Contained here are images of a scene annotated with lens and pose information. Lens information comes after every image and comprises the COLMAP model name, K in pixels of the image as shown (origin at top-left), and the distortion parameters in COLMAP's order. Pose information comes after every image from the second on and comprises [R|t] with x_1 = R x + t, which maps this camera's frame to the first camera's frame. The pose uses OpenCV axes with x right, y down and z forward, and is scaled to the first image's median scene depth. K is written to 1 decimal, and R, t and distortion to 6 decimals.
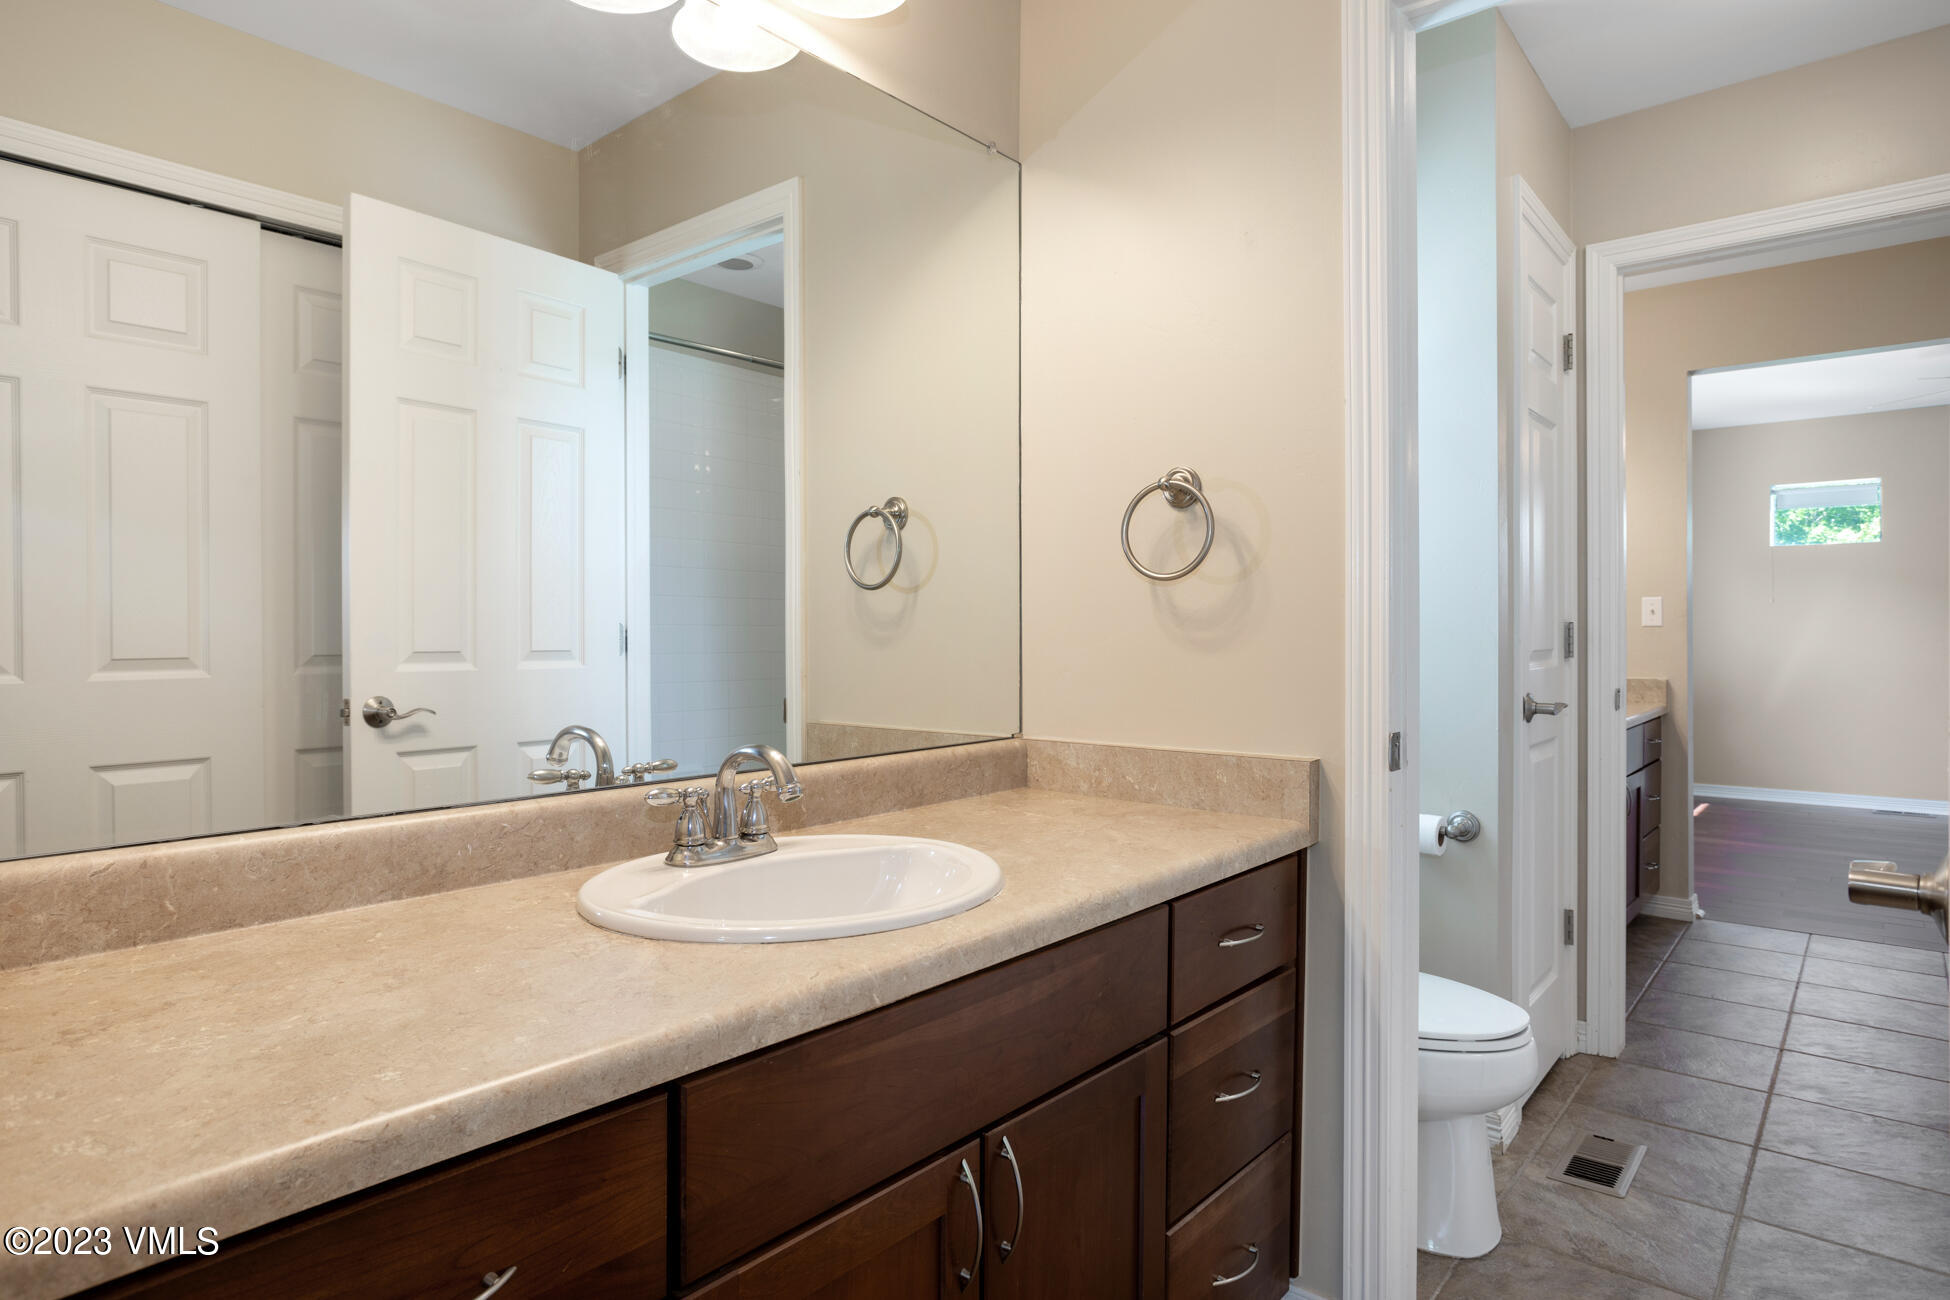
lens RADIAL K [[1143.6, 0, 985.5], [0, 1143.6, 654.0], [0, 0, 1]] dist [-0.009105, 0.009058]
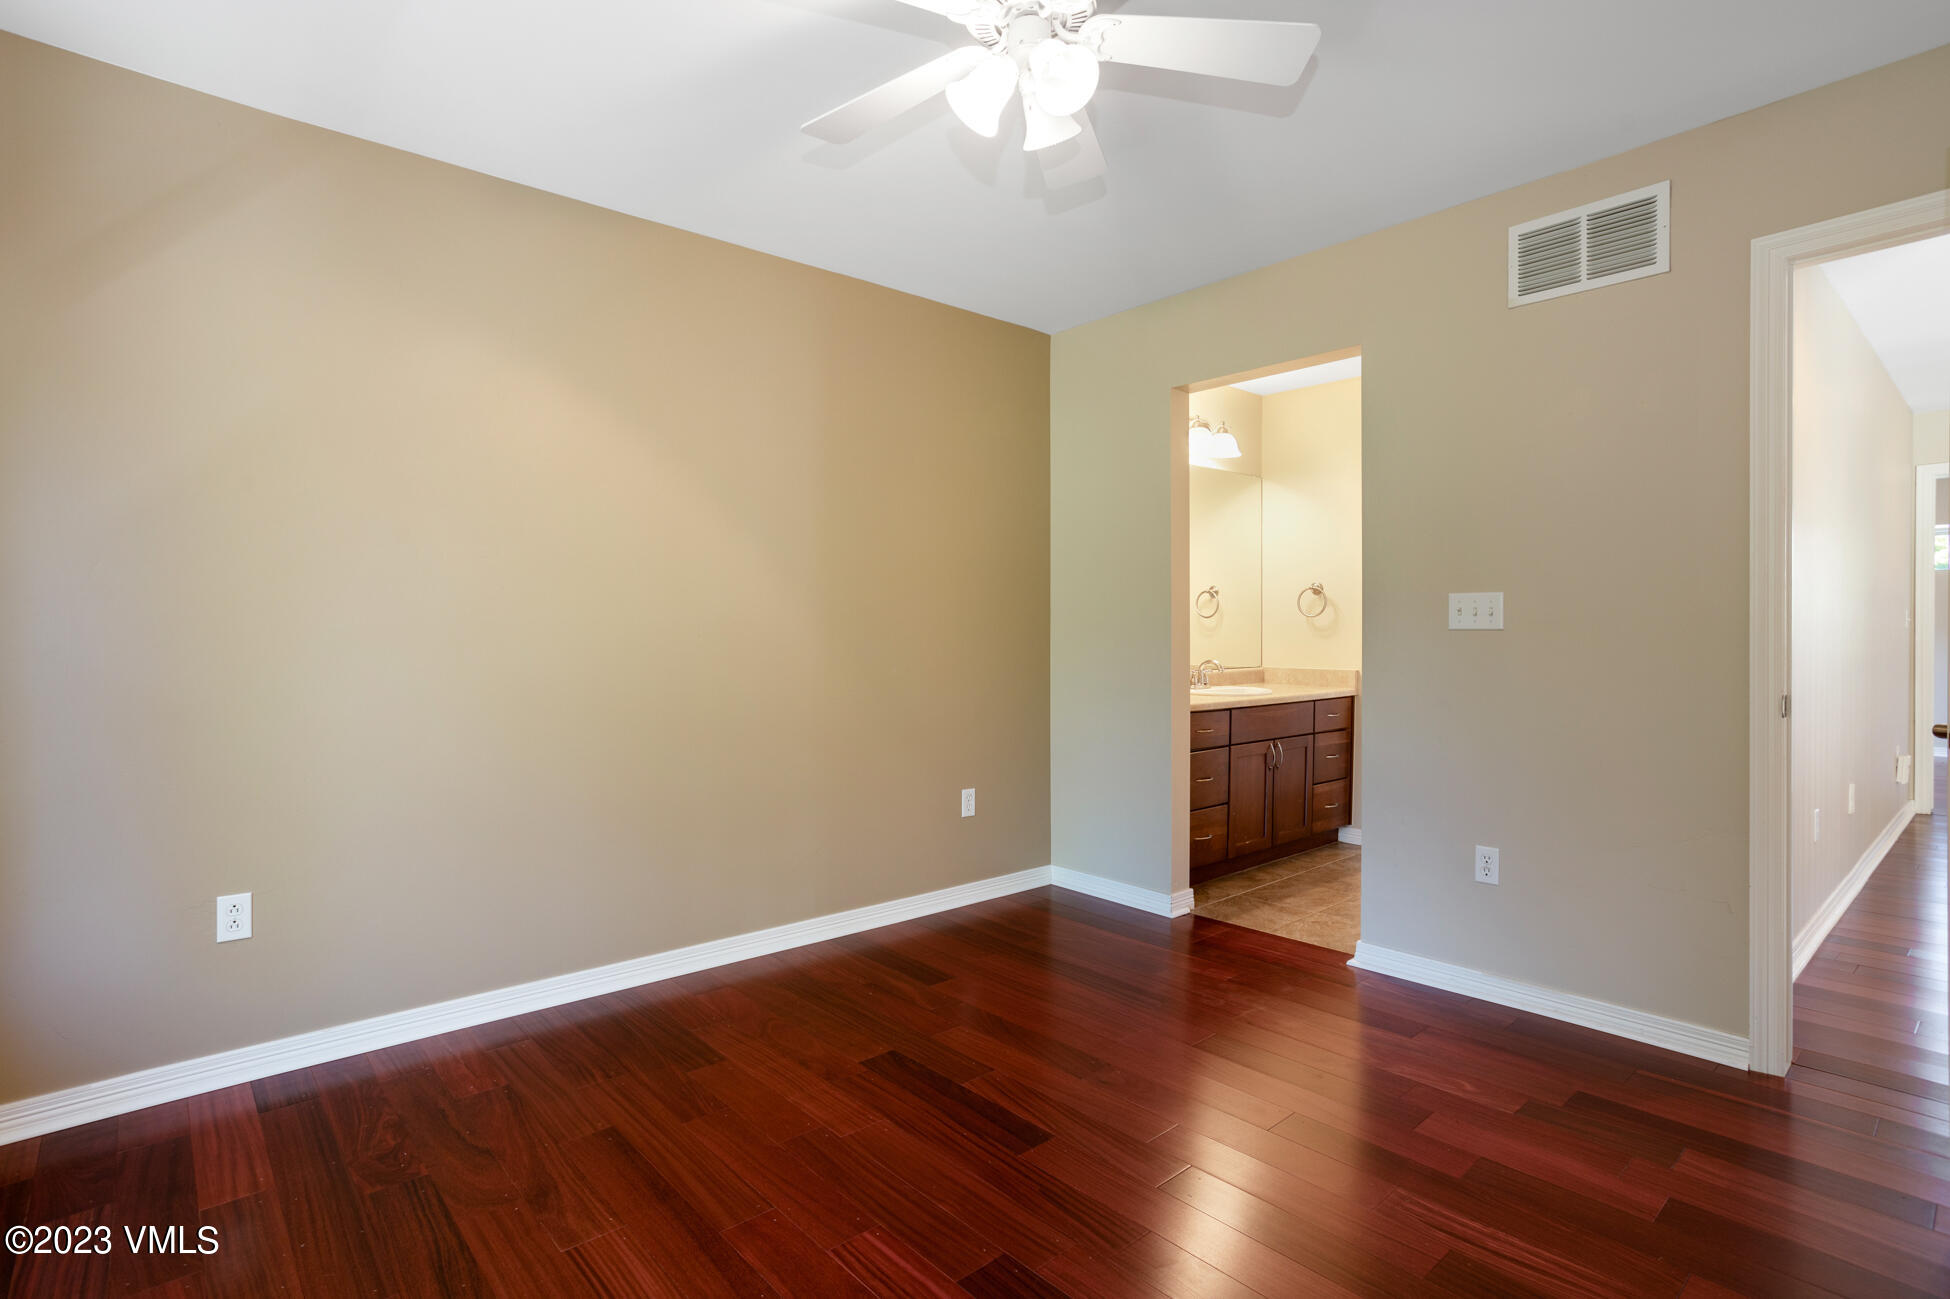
lens RADIAL K [[948.2, 0, 981.8], [0, 948.2, 644.1], [0, 0, 1]] dist [0.002572, 0.000793]
pose [[0.986707, 0.001075, -0.162507, -0.333613], [-0.001419, 0.999997, -0.002002, 0.020665], [0.162504, 0.002206, 0.986705, -1.839667]]
